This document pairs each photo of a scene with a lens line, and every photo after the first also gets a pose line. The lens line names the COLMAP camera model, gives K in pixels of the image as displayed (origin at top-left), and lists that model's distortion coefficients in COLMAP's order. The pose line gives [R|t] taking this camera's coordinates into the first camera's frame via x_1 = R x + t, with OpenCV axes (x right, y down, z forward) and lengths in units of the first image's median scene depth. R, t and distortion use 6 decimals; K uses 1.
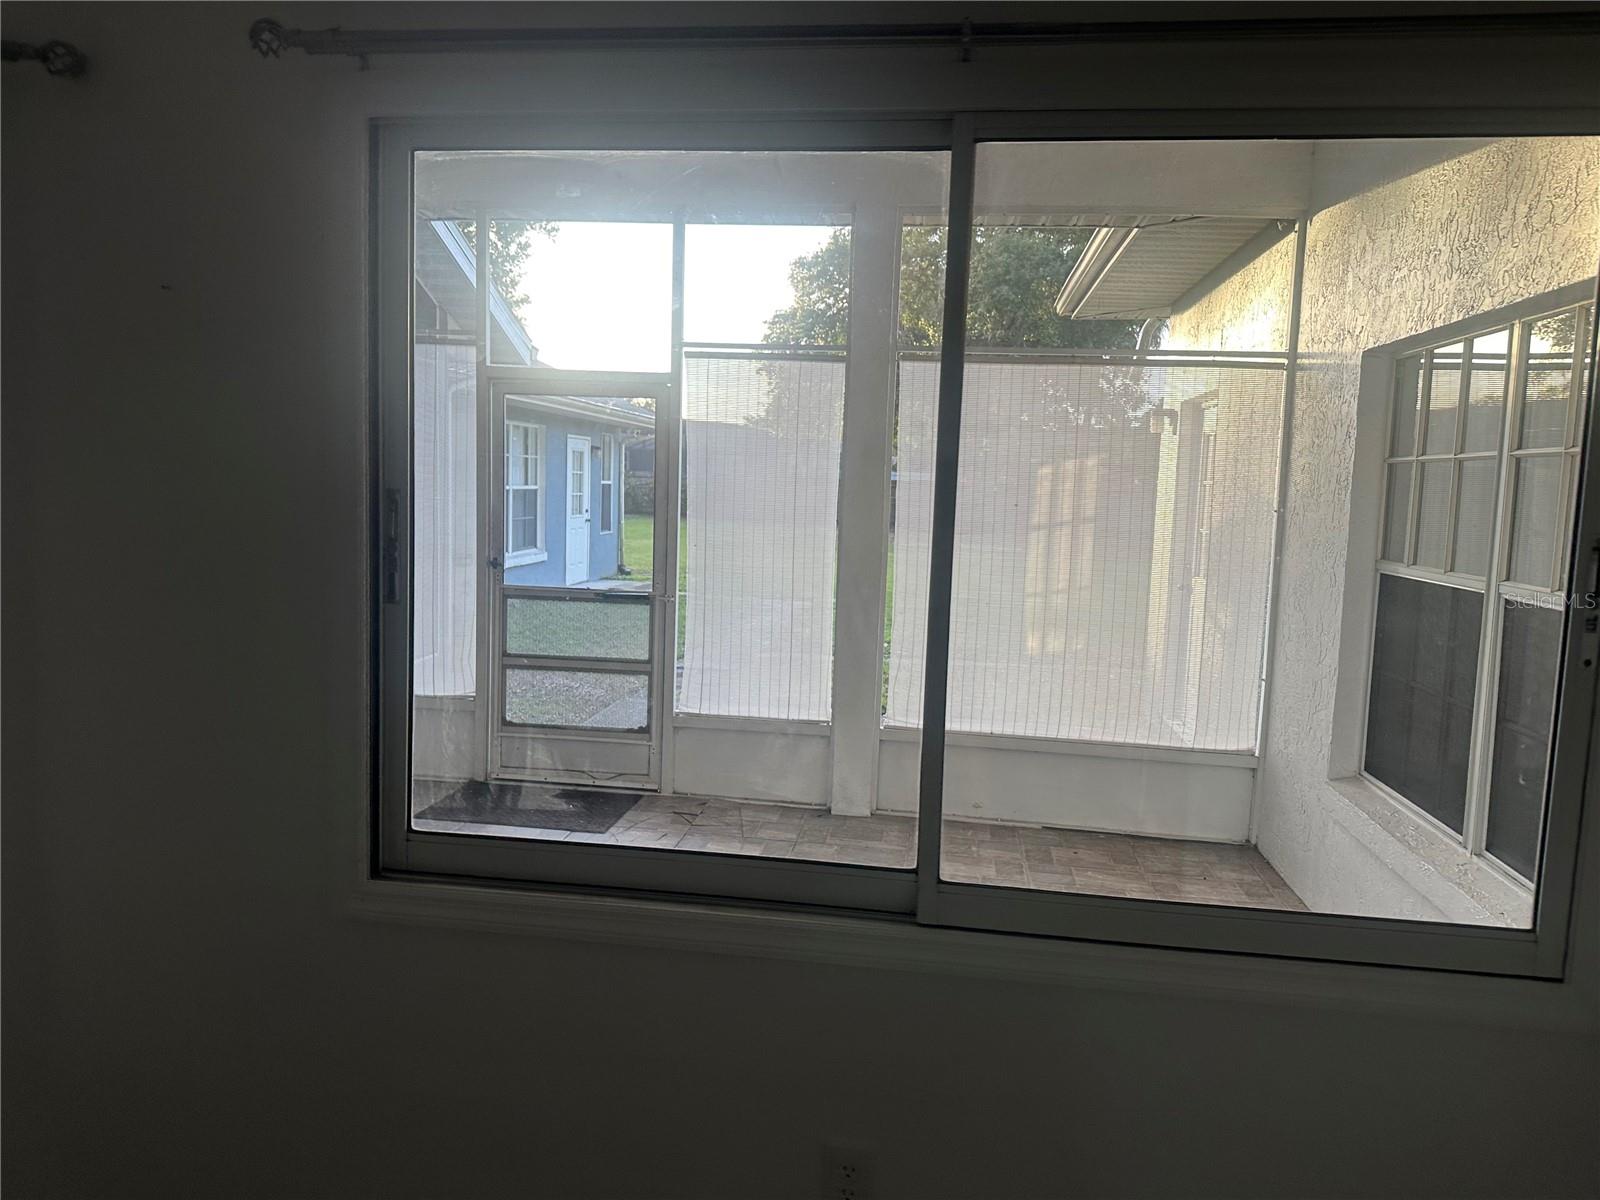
lens RADIAL K [[1106.6, 0, 800.0], [0, 1106.6, 600.0], [0, 0, 1]] dist [0.076910, -0.087024]
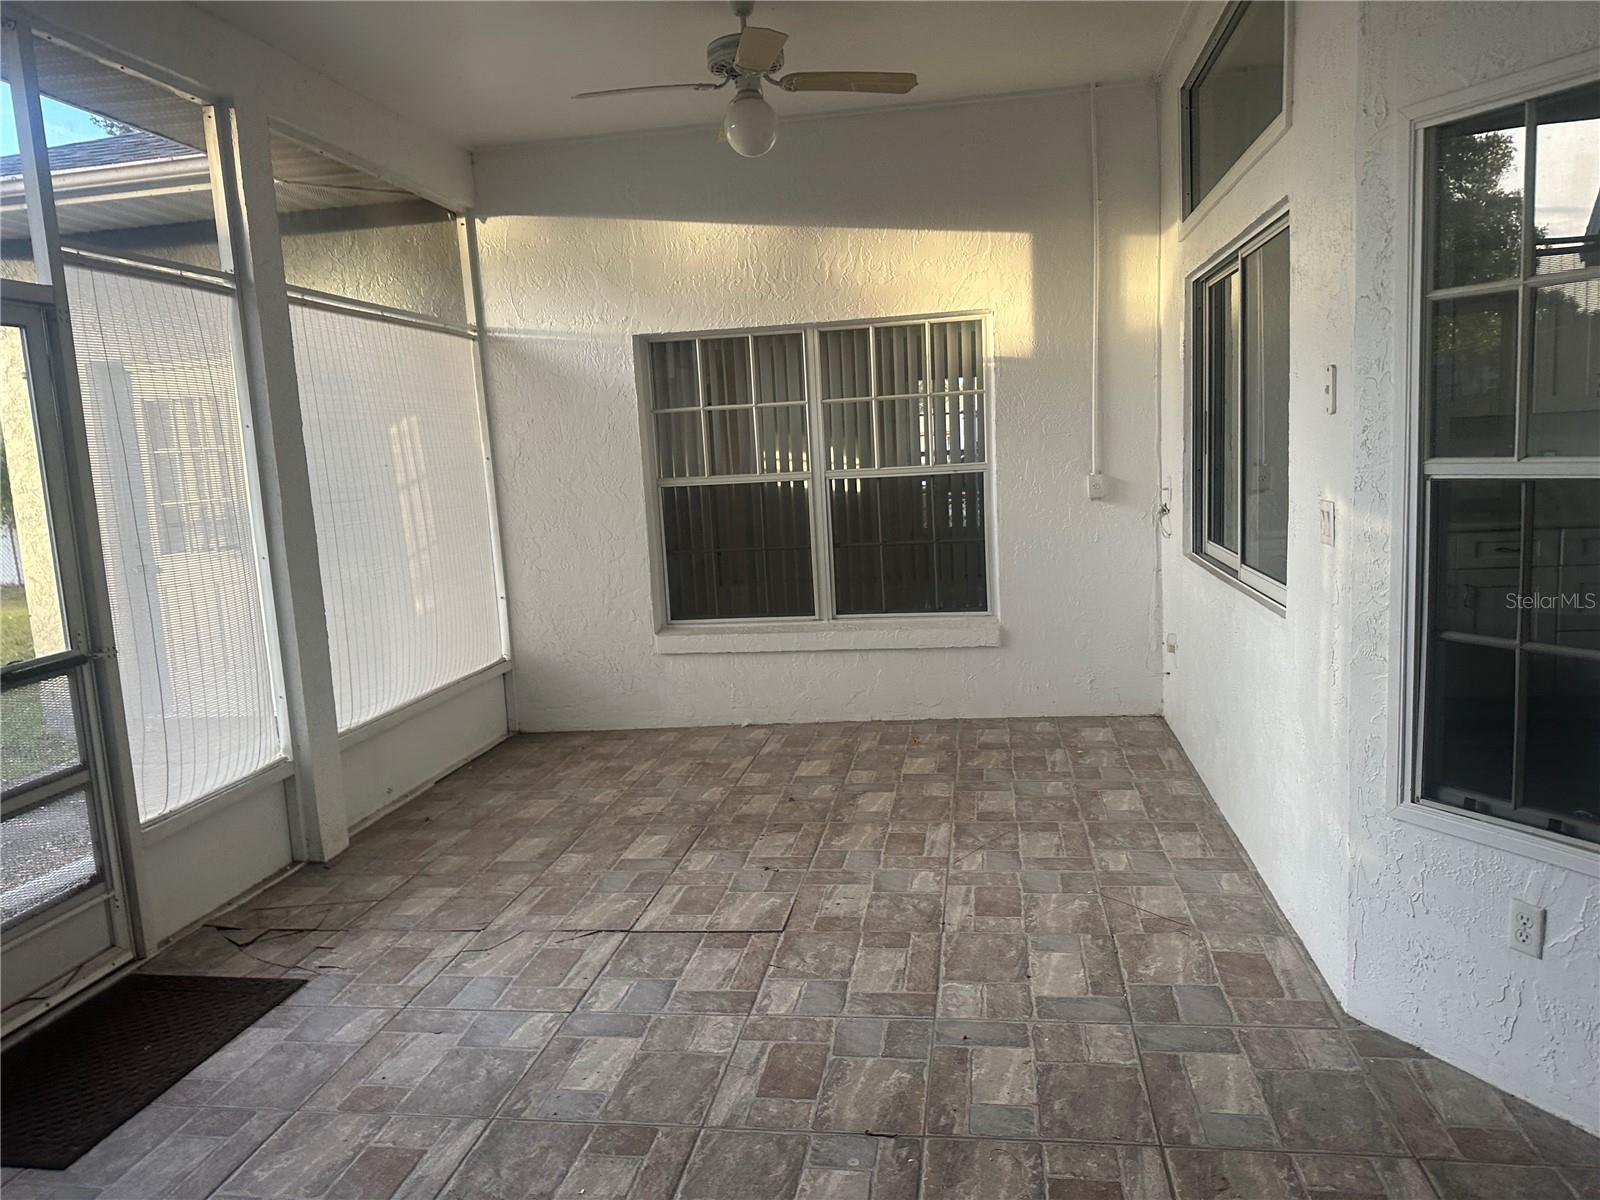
lens RADIAL K [[1106.6, 0, 800.0], [0, 1106.6, 600.0], [0, 0, 1]] dist [0.076910, -0.087024]
pose [[0.043808, -0.181778, 0.982363, -0.747167], [0.163247, 0.971393, 0.172468, -0.080092], [-0.985612, 0.152813, 0.072230, 0.582911]]
